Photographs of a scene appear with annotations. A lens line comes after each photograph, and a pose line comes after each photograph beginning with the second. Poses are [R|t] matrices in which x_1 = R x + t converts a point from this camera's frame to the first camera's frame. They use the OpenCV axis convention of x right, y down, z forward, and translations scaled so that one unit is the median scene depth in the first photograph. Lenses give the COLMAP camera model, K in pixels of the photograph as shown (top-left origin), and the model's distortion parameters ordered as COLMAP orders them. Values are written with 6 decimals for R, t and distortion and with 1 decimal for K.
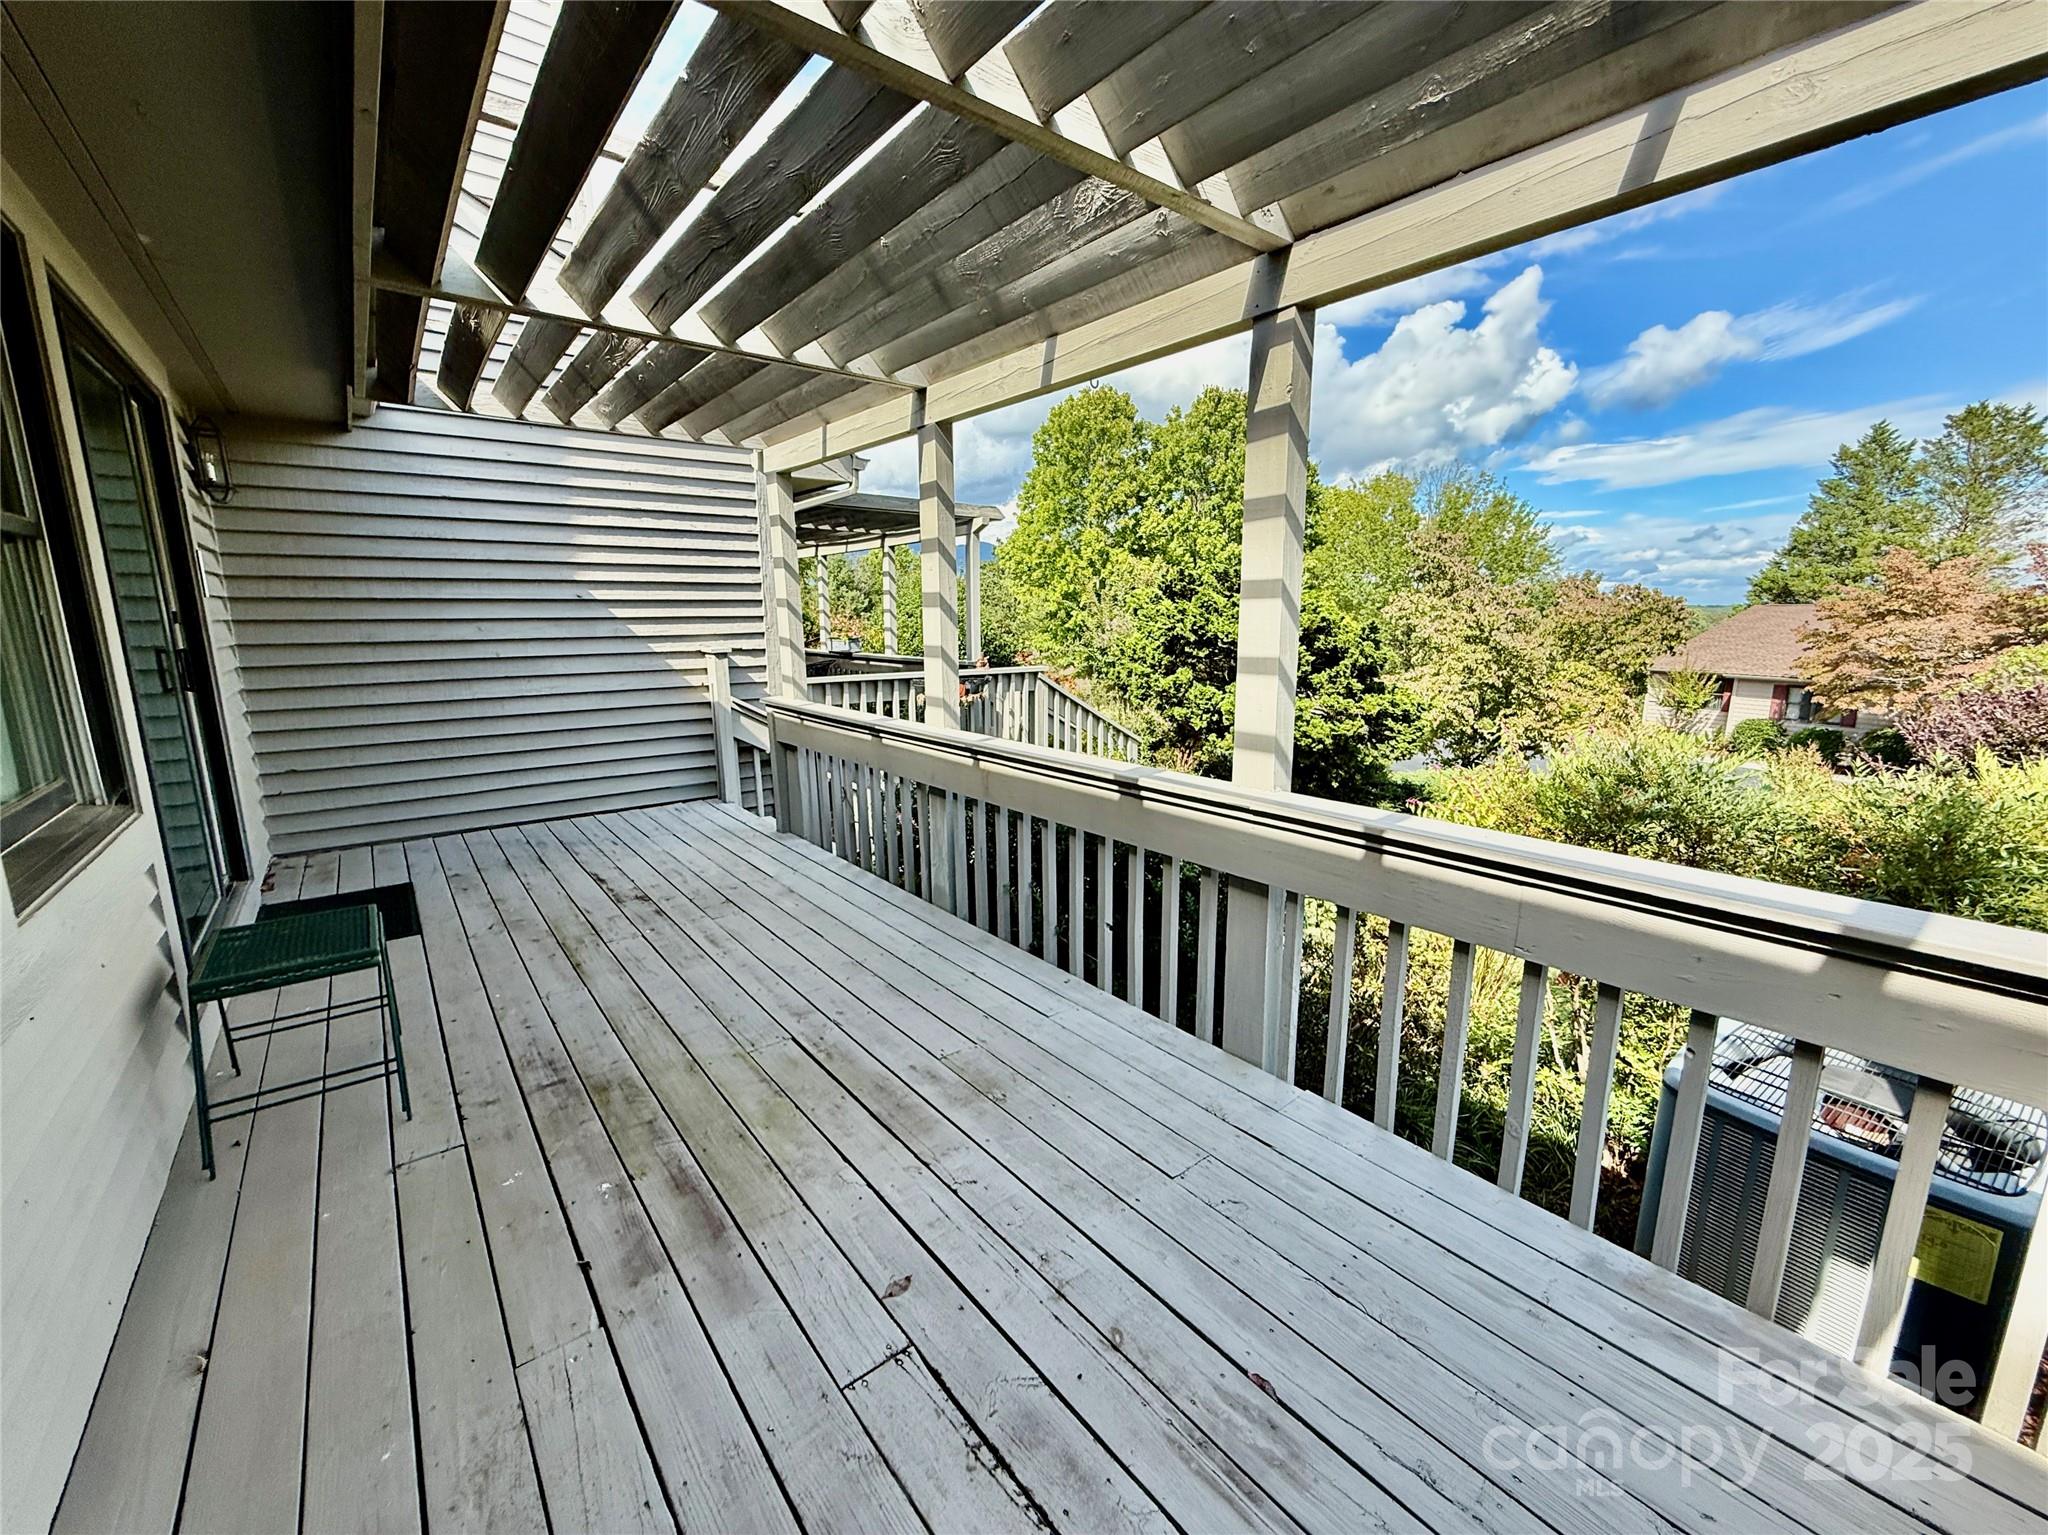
lens RADIAL K [[838.9, 0, 1026.6], [0, 838.9, 770.8], [0, 0, 1]] dist [0.001162, 0.000937]
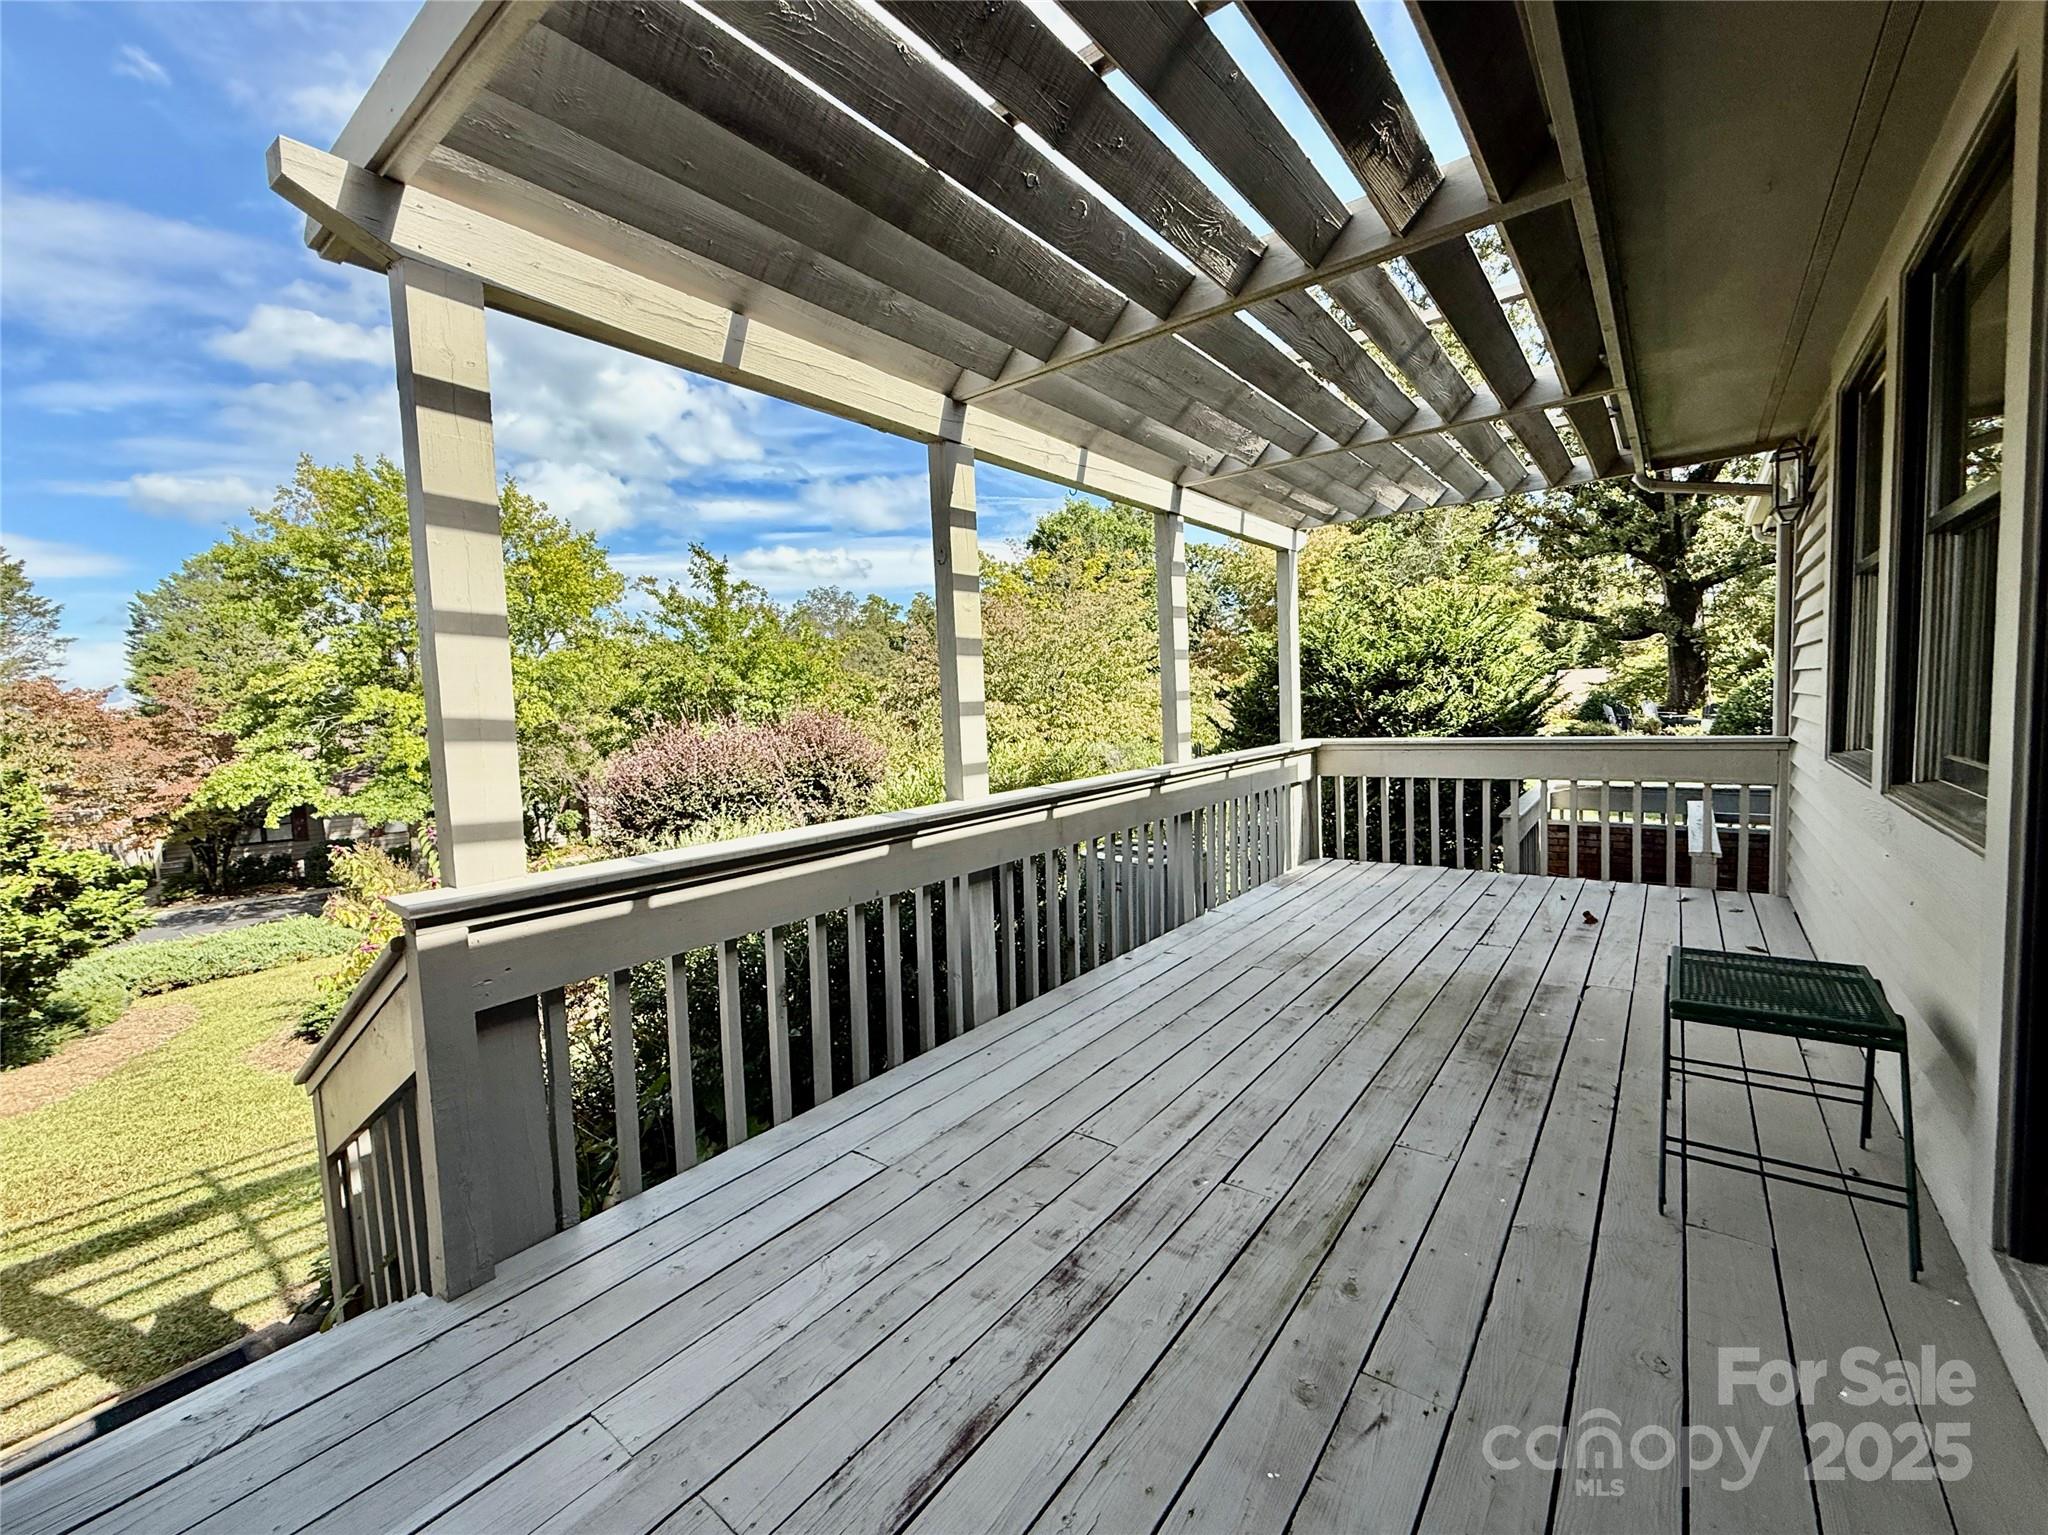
lens RADIAL K [[838.9, 0, 1028.5], [0, 838.9, 763.6], [0, 0, 1]] dist [0.001162, 0.000937]
pose [[-0.240947, -0.056707, 0.968880, -1.081774], [0.222719, 0.968420, 0.112067, -0.194311], [-0.944638, 0.242790, -0.220708, 1.326831]]
